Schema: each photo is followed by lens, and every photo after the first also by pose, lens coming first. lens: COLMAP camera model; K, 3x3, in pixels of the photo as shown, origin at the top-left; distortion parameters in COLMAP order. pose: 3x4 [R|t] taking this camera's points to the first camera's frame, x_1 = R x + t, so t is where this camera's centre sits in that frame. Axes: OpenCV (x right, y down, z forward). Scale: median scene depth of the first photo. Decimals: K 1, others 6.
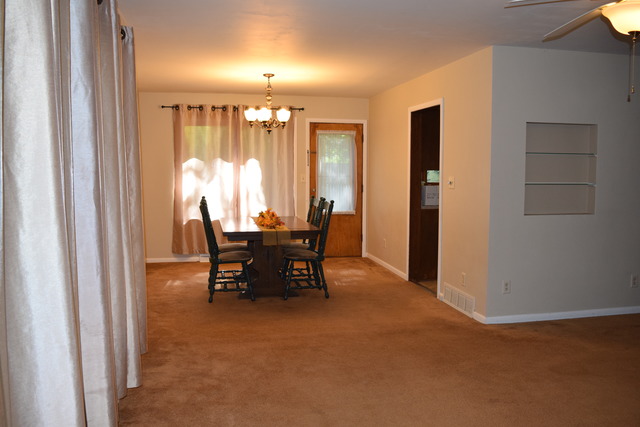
lens RADIAL K [[535.1, 0, 320.0], [0, 535.1, 213.5], [0, 0, 1]] dist [-0.002786, -0.000239]
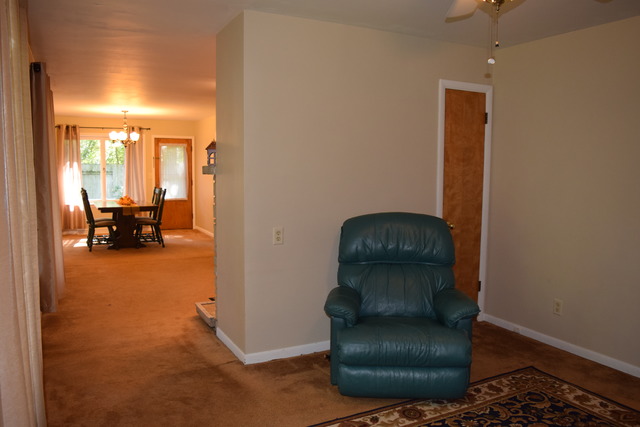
lens RADIAL K [[499.0, 0, 320.0], [0, 499.0, 213.5], [0, 0, 1]] dist [-0.094869, 0.001221]
pose [[0.961665, -0.019457, 0.273535, 0.056069], [0.017378, 0.999799, 0.010022, 0.041015], [-0.273675, -0.004884, 0.961810, -0.547690]]
